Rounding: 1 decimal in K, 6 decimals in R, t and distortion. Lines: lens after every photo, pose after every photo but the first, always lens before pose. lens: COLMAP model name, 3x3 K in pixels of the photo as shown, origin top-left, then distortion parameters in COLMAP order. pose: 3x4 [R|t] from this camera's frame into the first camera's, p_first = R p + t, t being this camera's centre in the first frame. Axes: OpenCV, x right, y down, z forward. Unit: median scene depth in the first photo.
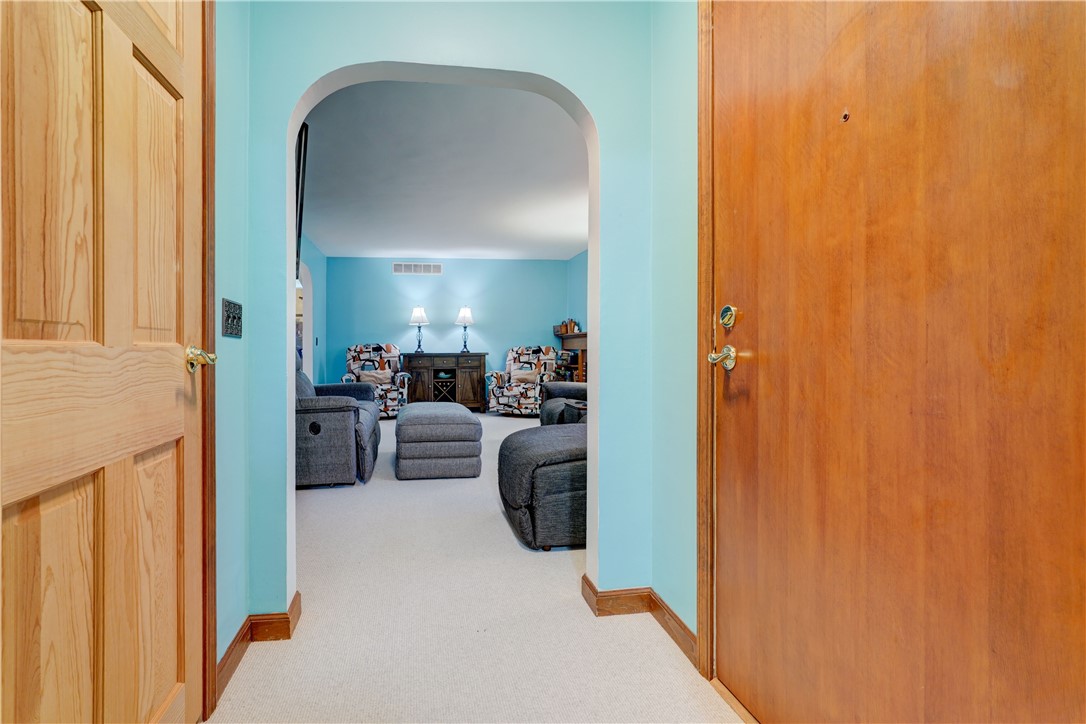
lens RADIAL K [[487.9, 0, 508.0], [0, 487.9, 350.5], [0, 0, 1]] dist [0.001337, 0.000174]
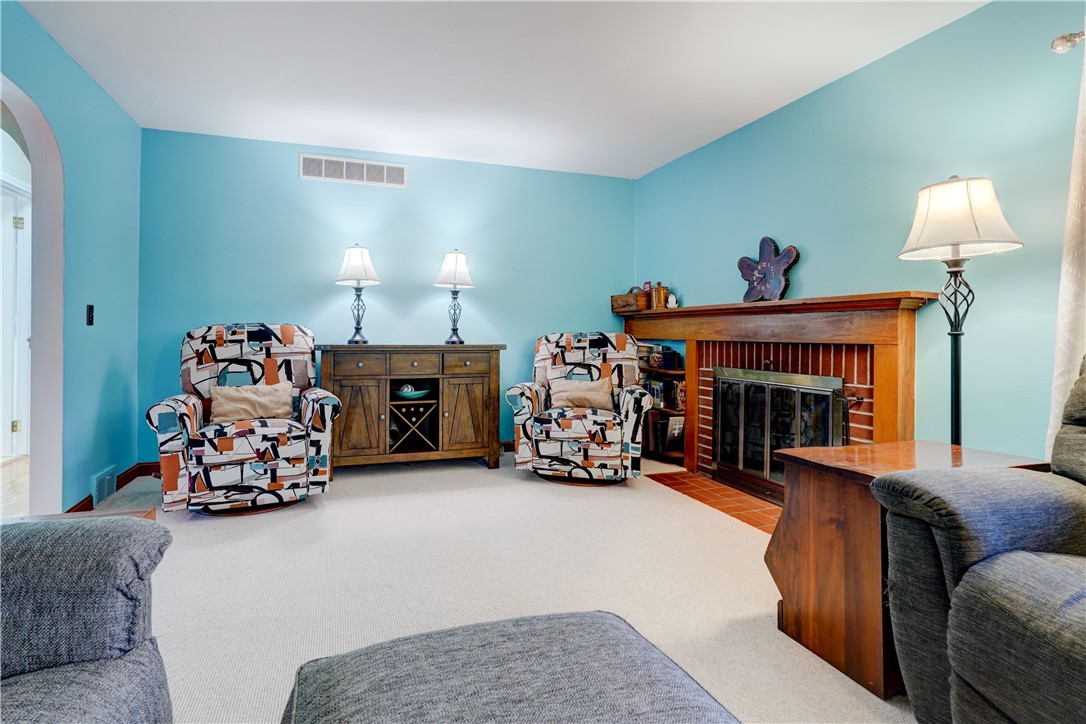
lens RADIAL K [[527.0, 0, 544.7], [0, 527.0, 336.0], [0, 0, 1]] dist [-0.001358, -0.000013]
pose [[0.982419, 0.009292, 0.186458, -0.102812], [-0.009230, 0.999957, -0.001203, -0.004129], [-0.186461, -0.000539, 0.982462, 0.481856]]
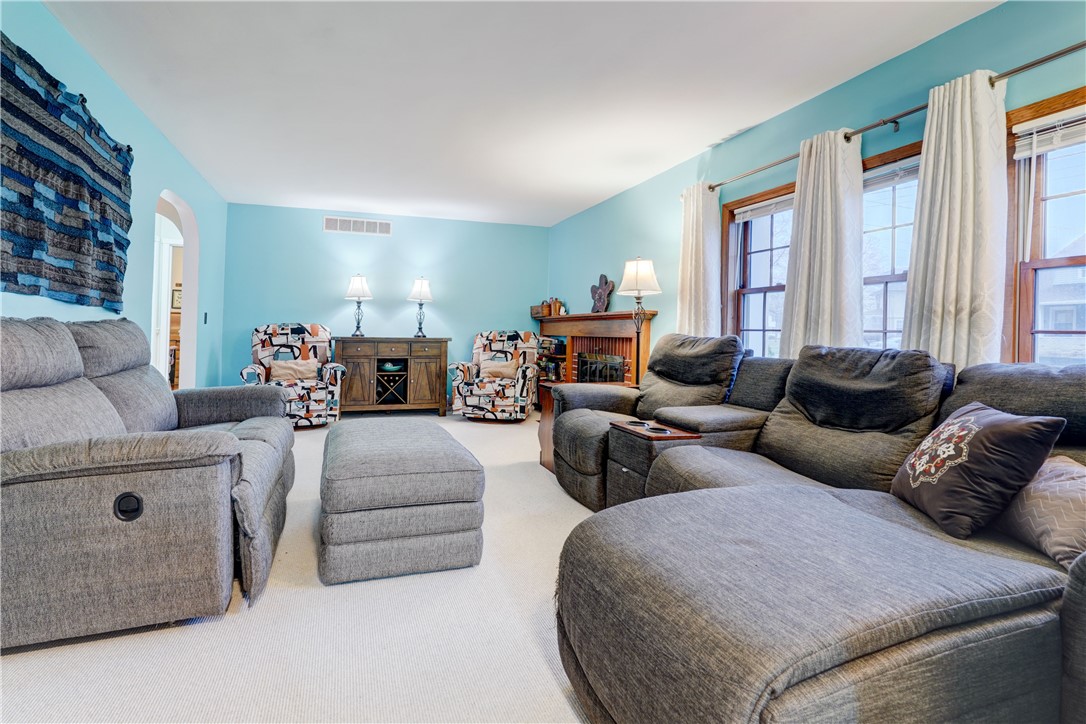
lens RADIAL K [[503.6, 0, 540.3], [0, 503.6, 321.8], [0, 0, 1]] dist [-0.001705, -0.000085]
pose [[0.983783, 0.021893, 0.178019, -0.045347], [-0.017202, 0.999464, -0.027851, -0.001418], [-0.178533, 0.024337, 0.983633, 0.191921]]
